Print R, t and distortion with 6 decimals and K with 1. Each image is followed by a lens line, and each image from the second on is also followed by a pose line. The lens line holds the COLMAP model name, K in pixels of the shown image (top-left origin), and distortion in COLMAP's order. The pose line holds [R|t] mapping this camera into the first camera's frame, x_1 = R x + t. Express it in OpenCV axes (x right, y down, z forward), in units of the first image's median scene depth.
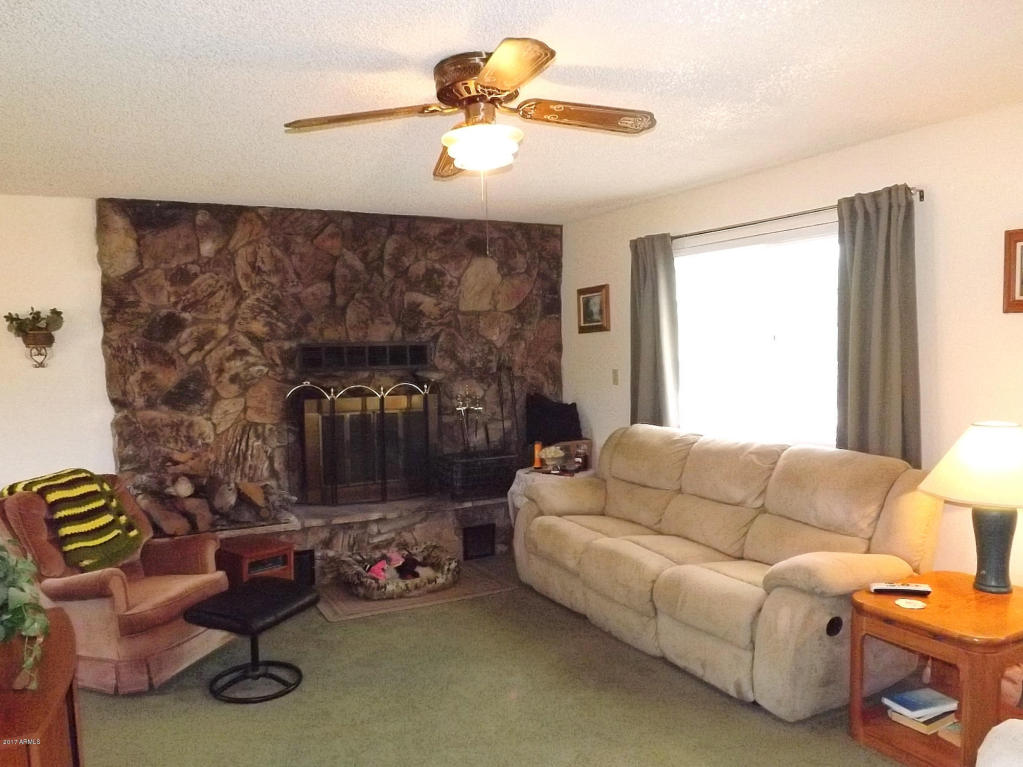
lens RADIAL K [[752.6, 0, 507.0], [0, 752.6, 391.2], [0, 0, 1]] dist [-0.037024, 0.008334]
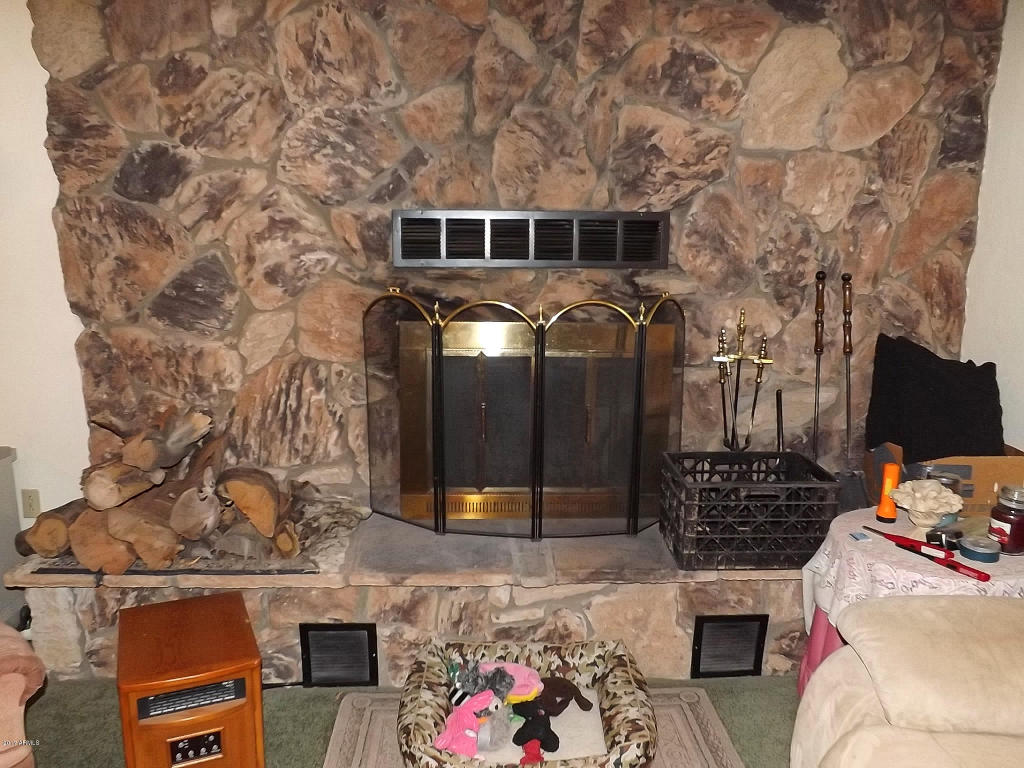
lens RADIAL K [[751.7, 0, 512.0], [0, 751.7, 384.0], [0, 0, 1]] dist [-0.072997, 0.040533]
pose [[0.905315, 0.110646, -0.410076, 0.013720], [-0.051386, 0.986914, 0.152844, -0.029028], [0.421621, -0.117299, 0.899153, 0.574630]]
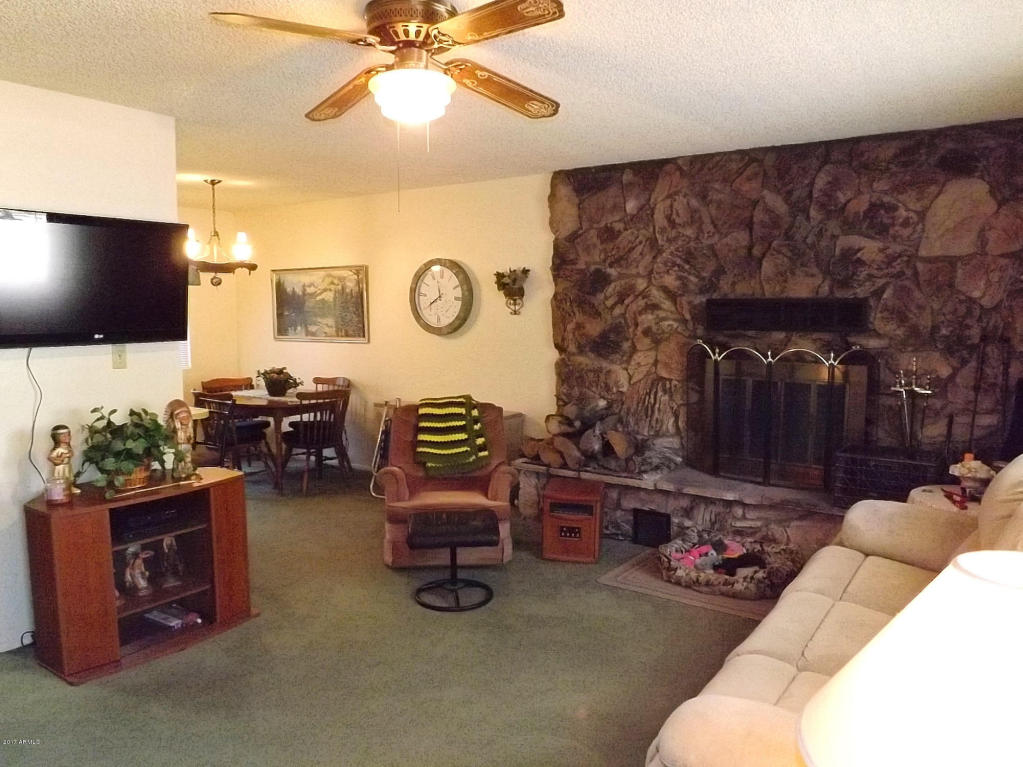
lens RADIAL K [[751.0, 0, 511.5], [0, 751.0, 383.5], [0, 0, 1]] dist [-0.072997, 0.040533]
pose [[0.465392, 0.109815, -0.878266, 0.445551], [-0.060391, 0.993901, 0.092272, -0.029510], [0.883042, 0.010097, 0.469185, 0.351127]]
